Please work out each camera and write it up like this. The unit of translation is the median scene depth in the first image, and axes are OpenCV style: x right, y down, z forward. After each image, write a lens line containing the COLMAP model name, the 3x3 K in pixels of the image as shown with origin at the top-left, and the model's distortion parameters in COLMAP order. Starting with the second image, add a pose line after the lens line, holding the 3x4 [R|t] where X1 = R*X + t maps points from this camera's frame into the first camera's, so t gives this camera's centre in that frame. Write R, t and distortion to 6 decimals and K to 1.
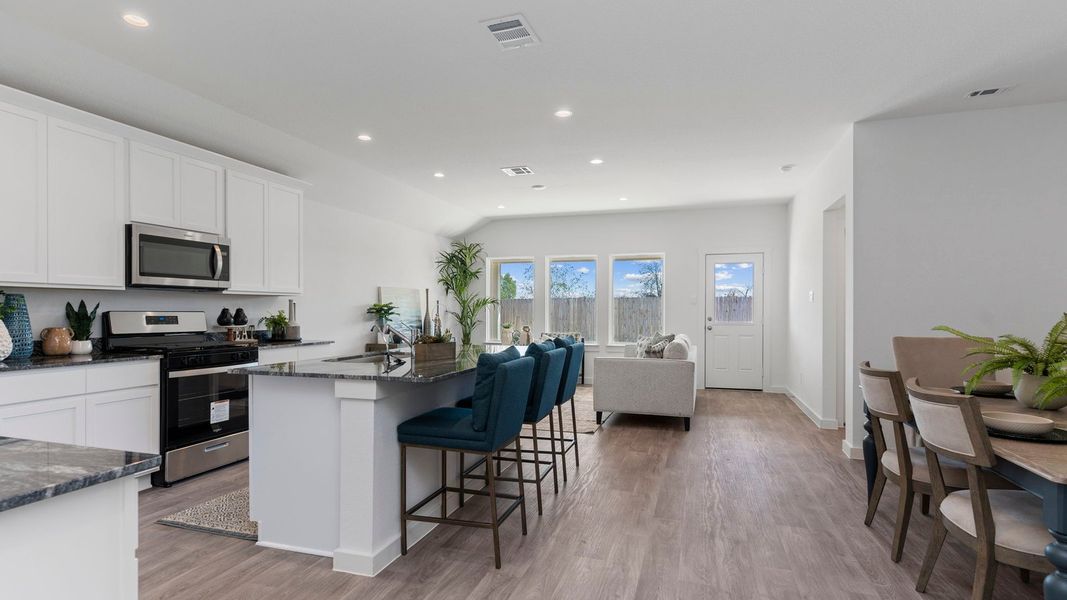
lens RADIAL K [[501.2, 0, 530.7], [0, 501.2, 303.6], [0, 0, 1]] dist [-0.002077, -0.000228]
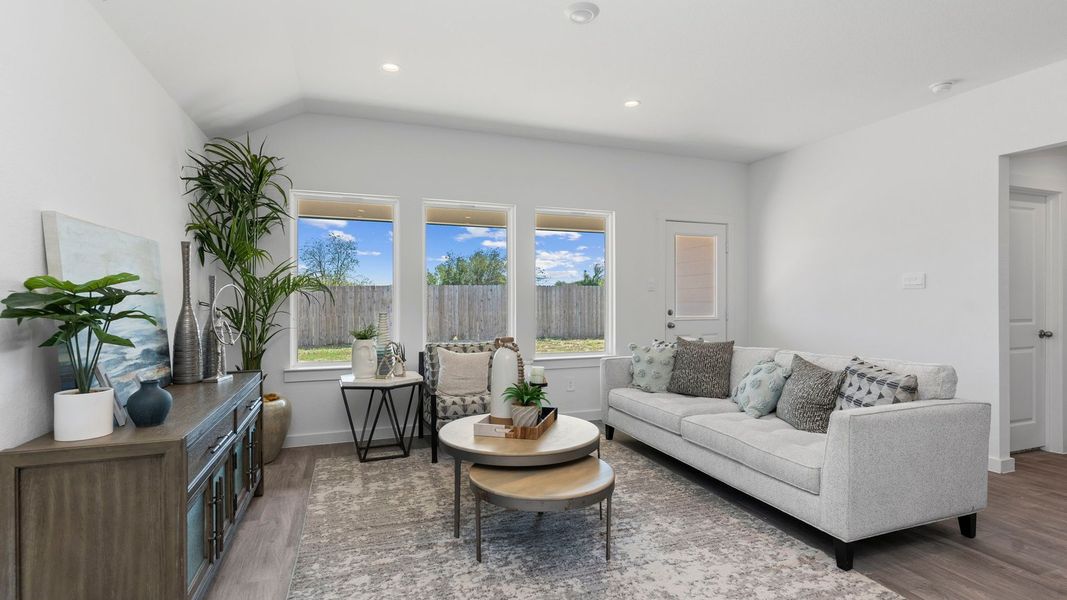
lens RADIAL K [[501.2, 0, 530.7], [0, 501.2, 303.6], [0, 0, 1]] dist [-0.002077, -0.000228]
pose [[0.788455, -0.007534, 0.615046, -0.271676], [-0.005344, 0.999803, 0.019097, 0.007076], [-0.615069, -0.018344, 0.788260, 0.666897]]
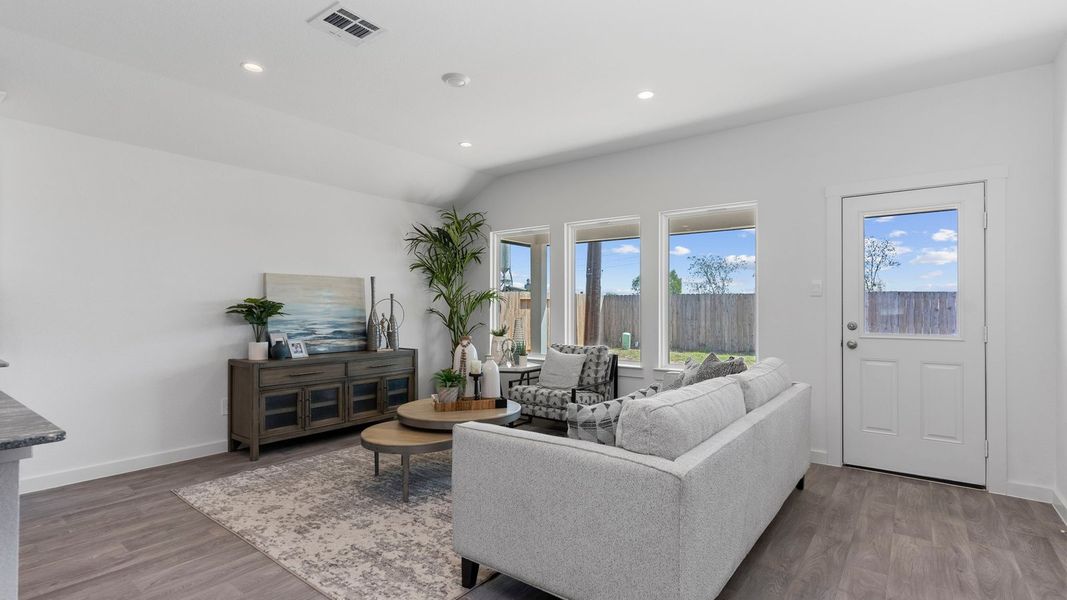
lens RADIAL K [[496.6, 0, 528.5], [0, 496.6, 306.4], [0, 0, 1]] dist [-0.000287, -0.000045]
pose [[0.944706, -0.001212, -0.327918, 0.251373], [0.004086, 0.999959, 0.008075, 0.006788], [0.327894, -0.008968, 0.944672, 0.507230]]
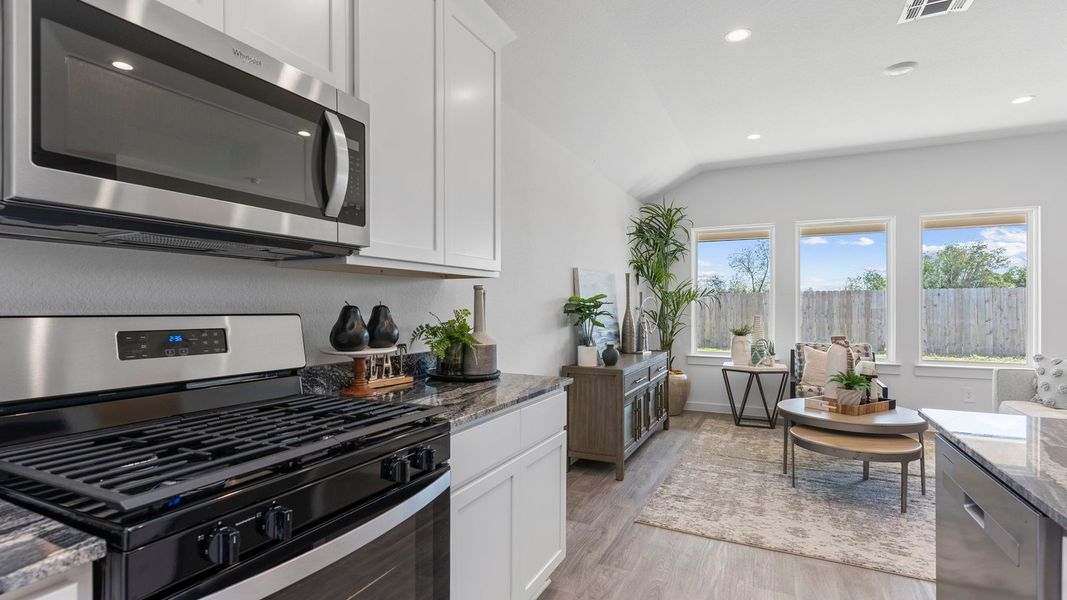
lens RADIAL K [[501.2, 0, 530.7], [0, 501.2, 303.6], [0, 0, 1]] dist [-0.002077, -0.000228]
pose [[0.988833, -0.003299, -0.148991, -0.272846], [0.004340, 0.999968, 0.006665, 0.004123], [0.148965, -0.007237, 0.988816, 0.420937]]
